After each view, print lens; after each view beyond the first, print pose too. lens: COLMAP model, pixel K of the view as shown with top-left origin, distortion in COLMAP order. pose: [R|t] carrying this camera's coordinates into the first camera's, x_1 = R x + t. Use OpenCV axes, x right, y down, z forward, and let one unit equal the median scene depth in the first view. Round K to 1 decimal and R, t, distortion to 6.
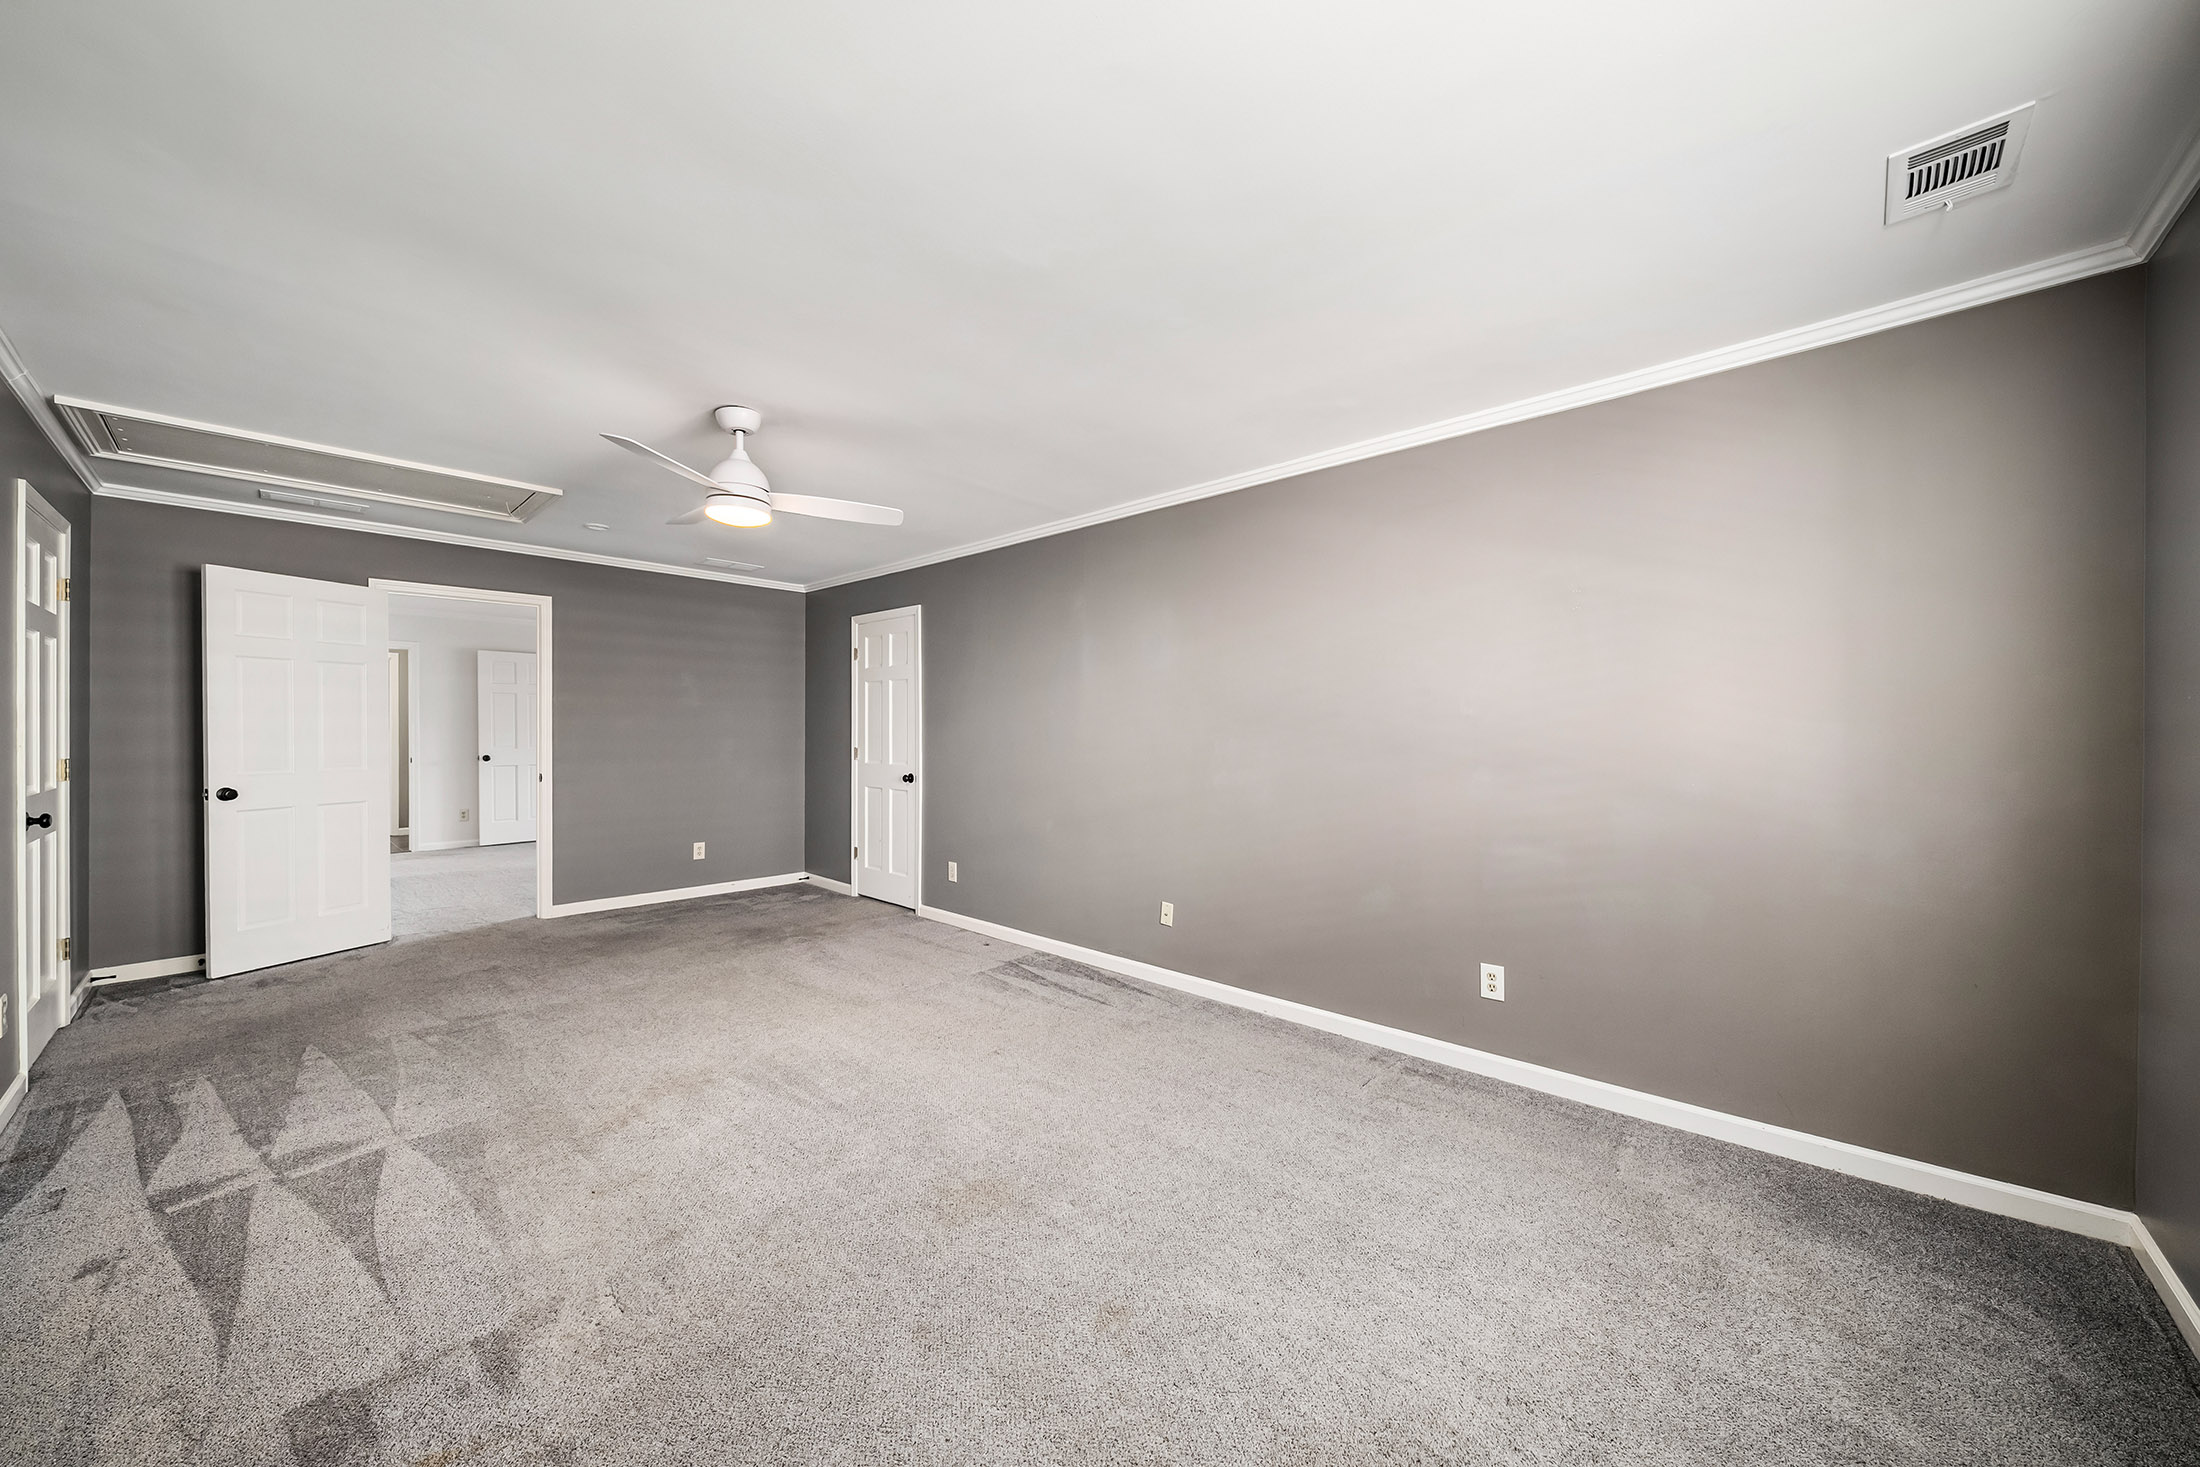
lens RADIAL K [[778.5, 0, 1100.0], [0, 778.5, 733.5], [0, 0, 1]] dist [-0.000333, -0.000021]
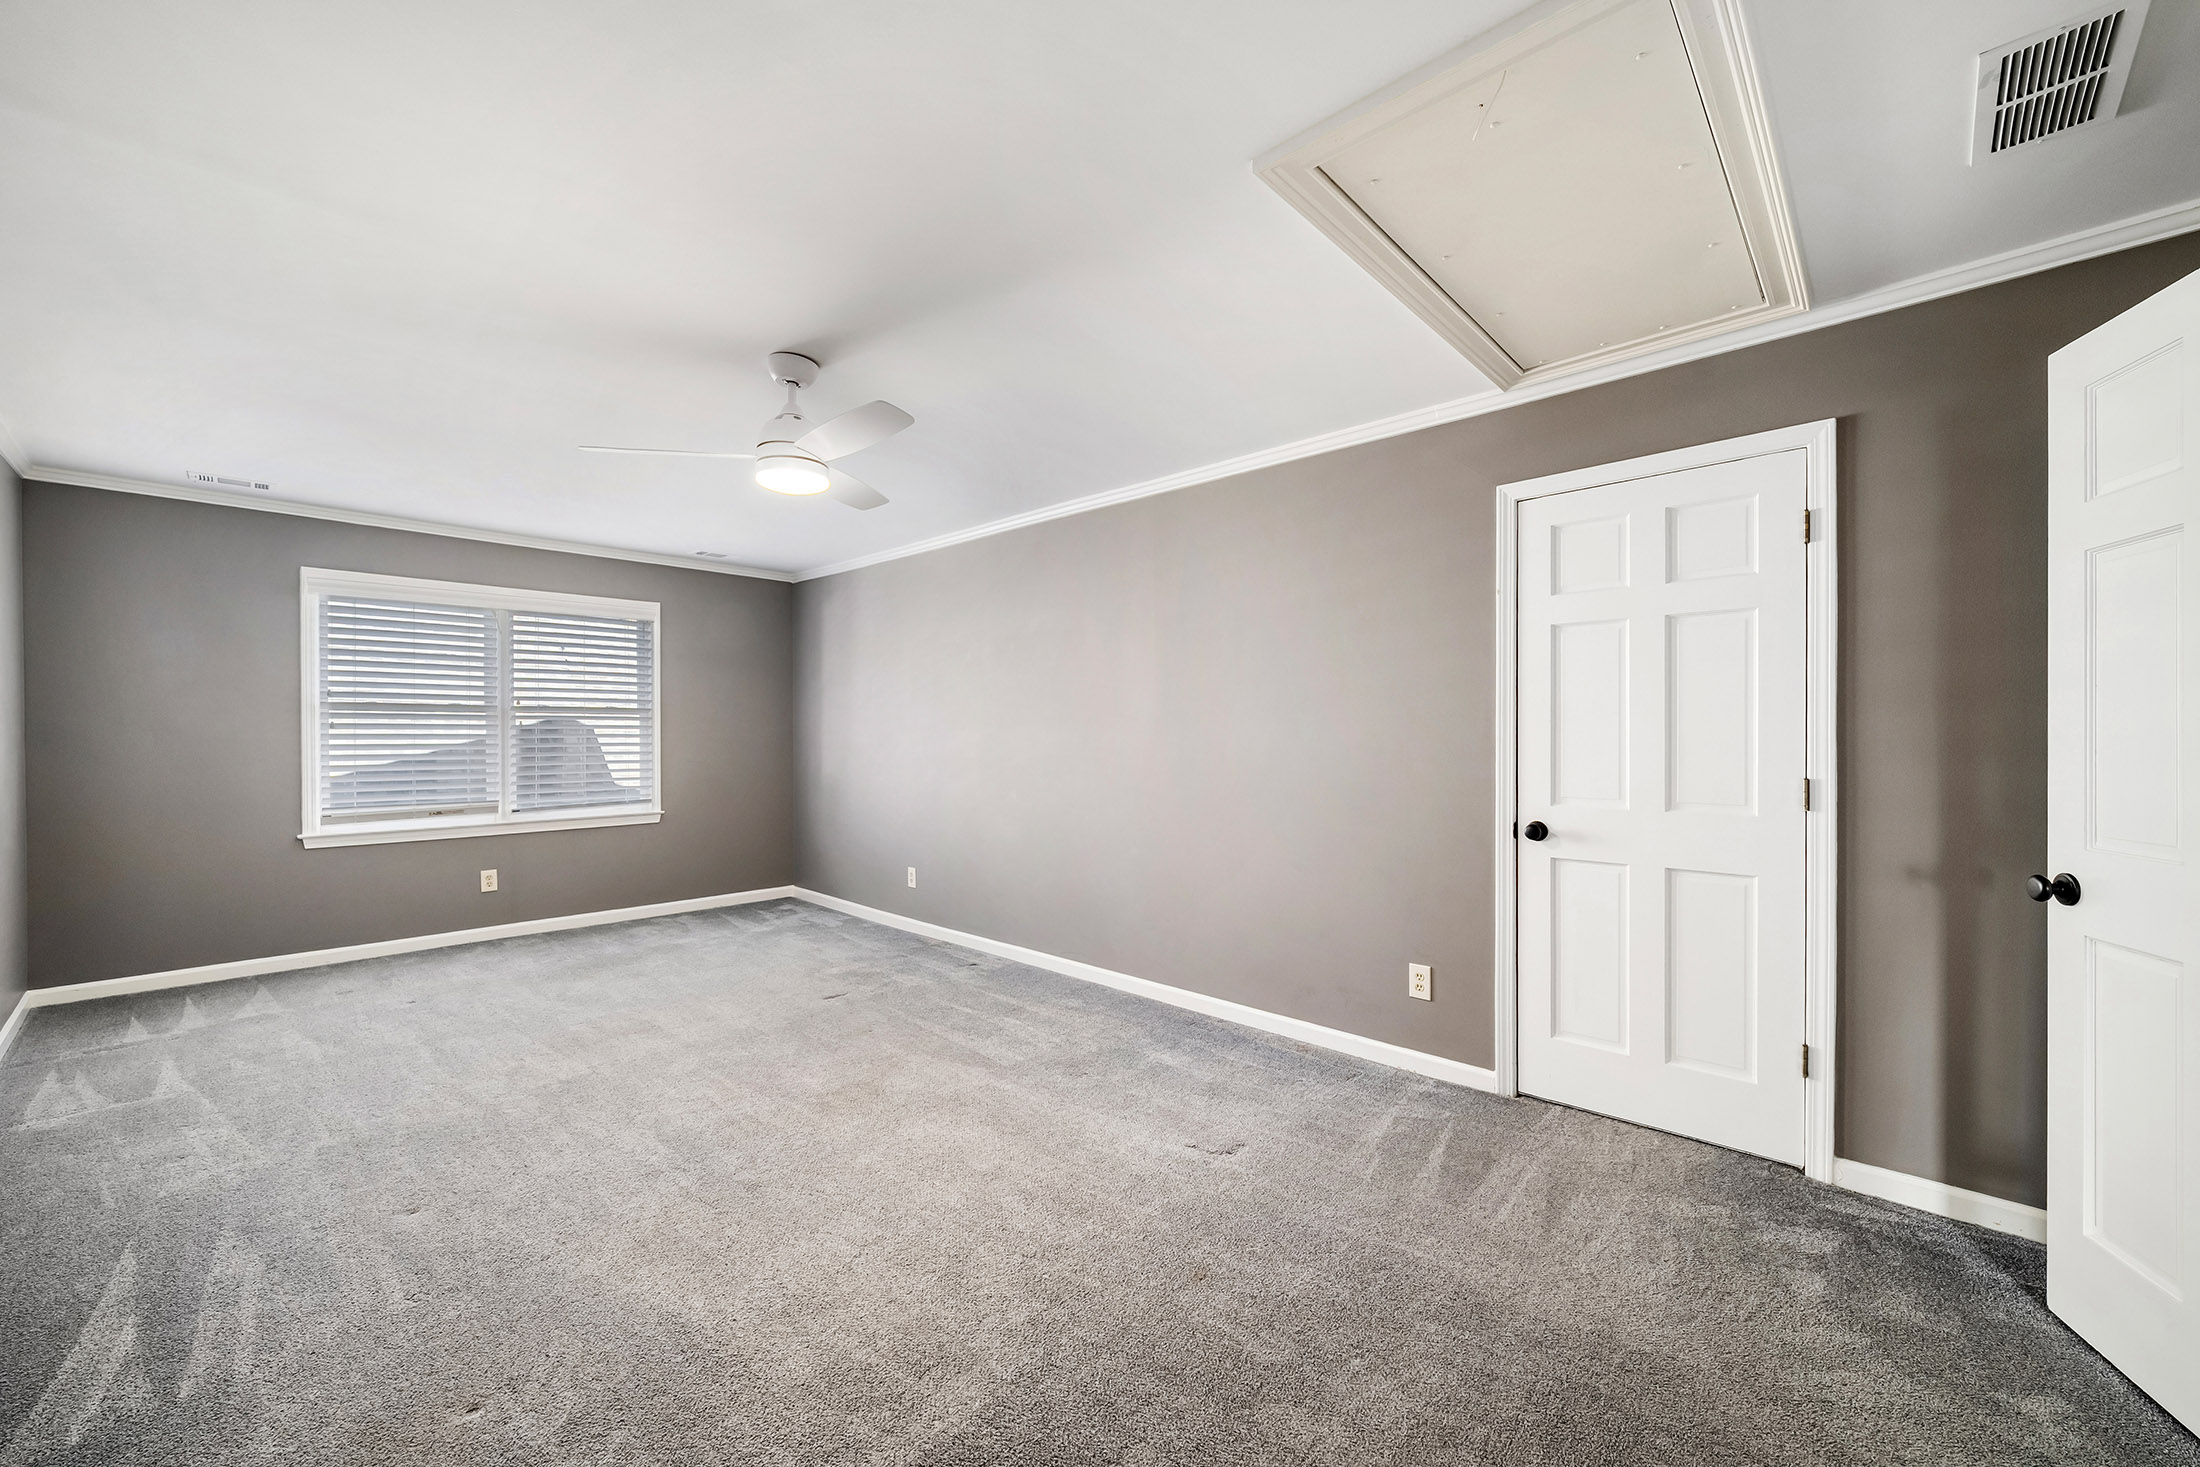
lens RADIAL K [[846.6, 0, 1100.0], [0, 846.6, 733.5], [0, 0, 1]] dist [-0.001055, -0.000115]
pose [[0.999935, -0.000494, -0.011395, 0.138736], [0.000482, 0.999999, -0.001104, 0.000532], [0.011396, 0.001098, 0.999934, -0.127953]]
